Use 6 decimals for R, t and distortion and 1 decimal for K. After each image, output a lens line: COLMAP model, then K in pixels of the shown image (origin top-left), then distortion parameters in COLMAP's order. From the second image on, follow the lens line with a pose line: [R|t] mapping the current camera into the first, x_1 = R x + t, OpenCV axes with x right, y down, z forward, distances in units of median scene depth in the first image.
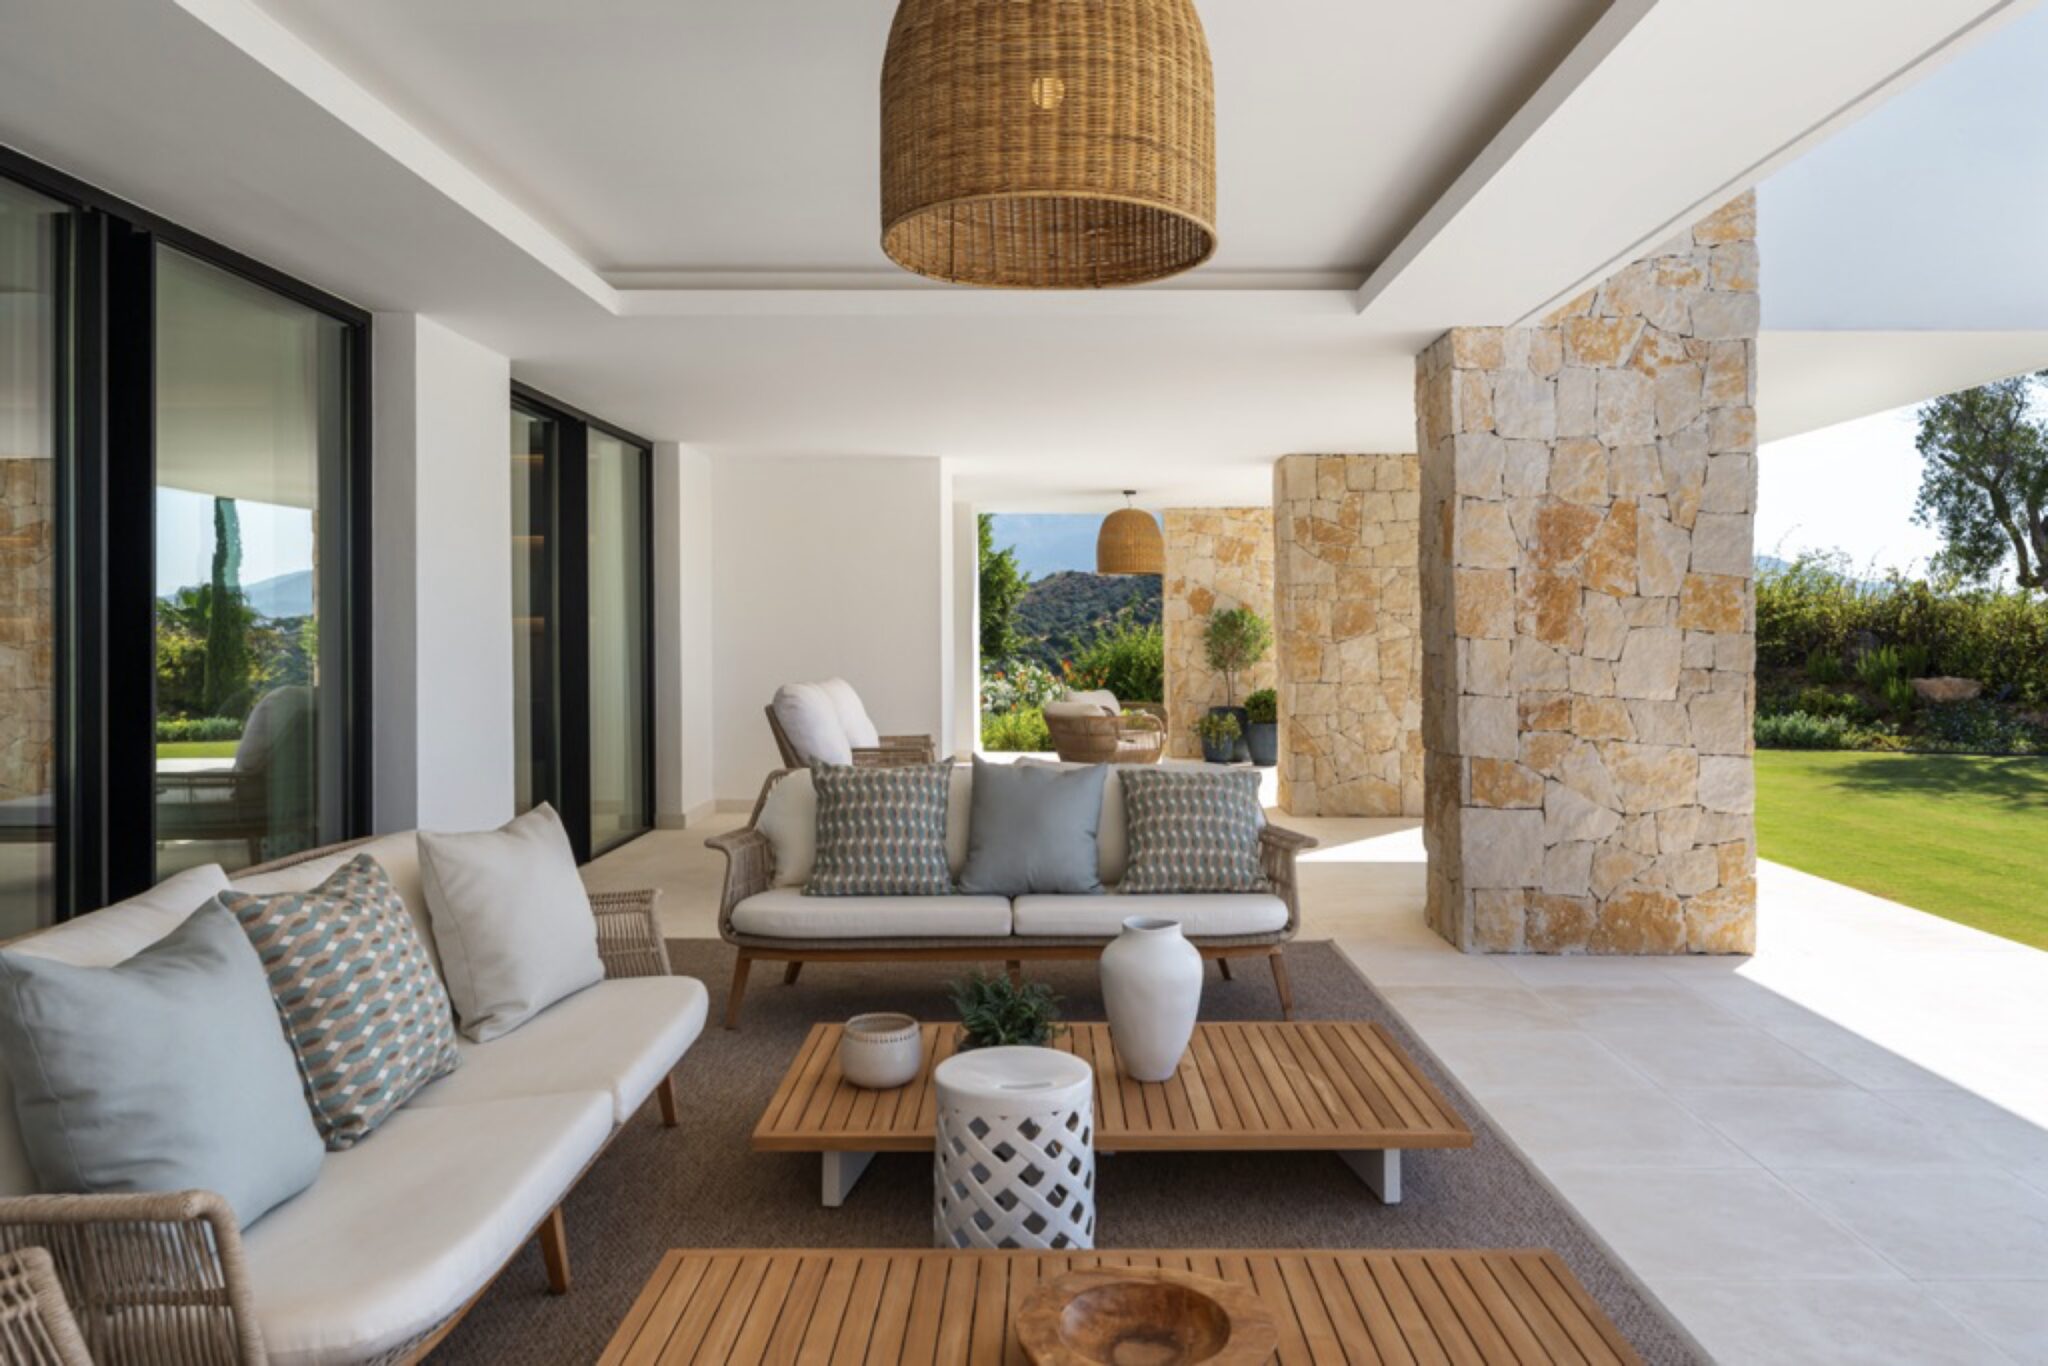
lens RADIAL K [[1499.2, 0, 1030.3], [0, 1499.2, 638.0], [0, 0, 1]] dist [0.004274, 0.003359]
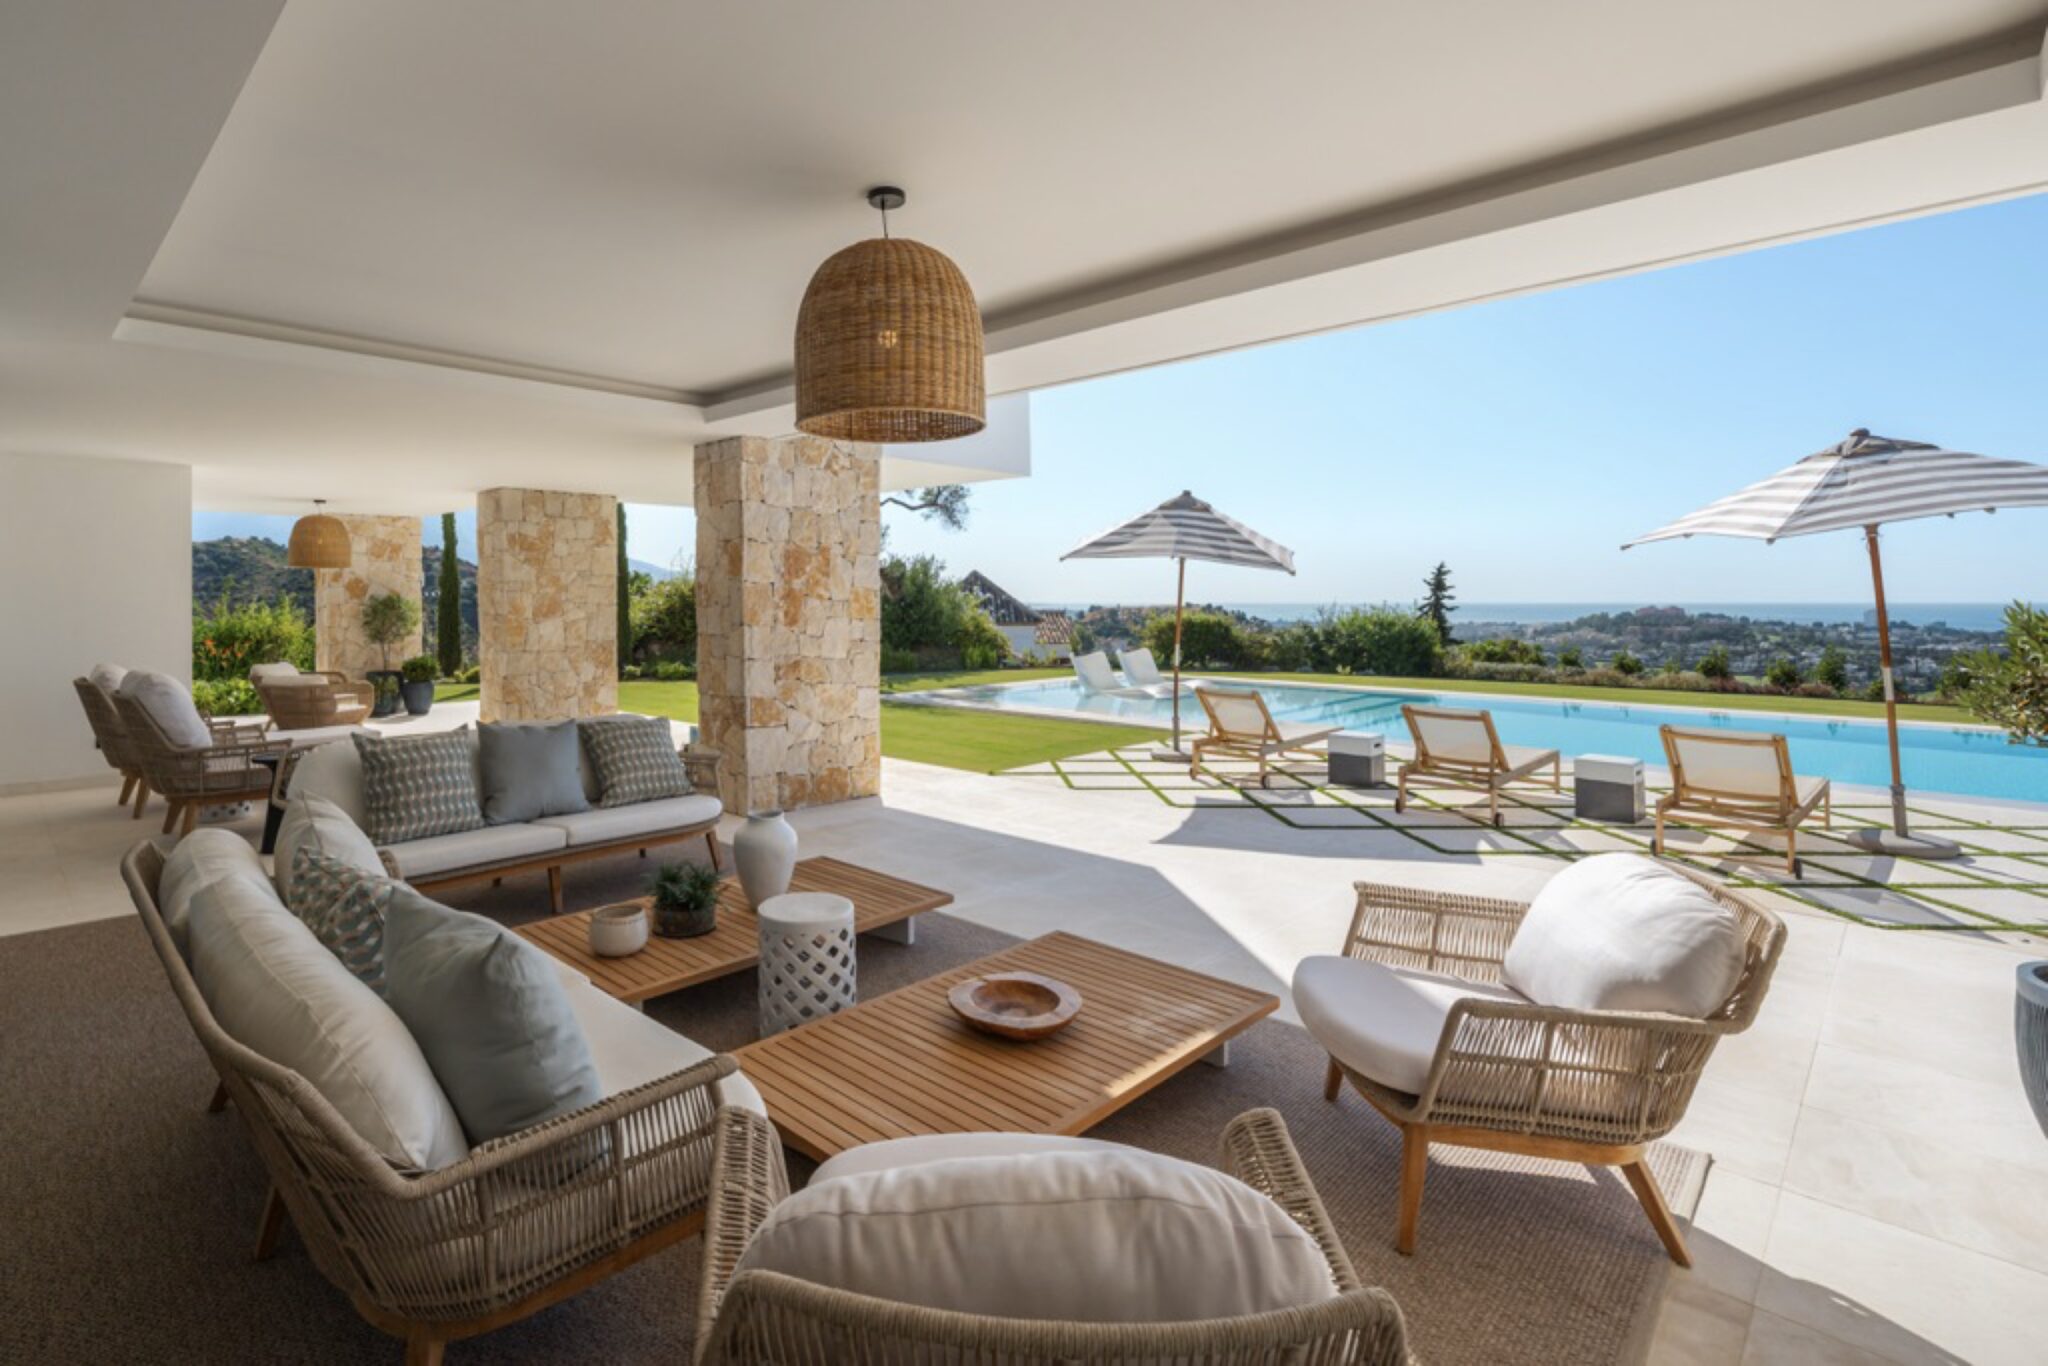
lens RADIAL K [[1000.9, 0, 1022.5], [0, 1000.9, 597.9], [0, 0, 1]] dist [0.000181, -0.000015]
pose [[0.682390, 0.004963, 0.730972, -0.300439], [0.002444, 0.999956, -0.009071, -0.018873], [-0.730984, 0.007976, 0.682348, 0.033028]]
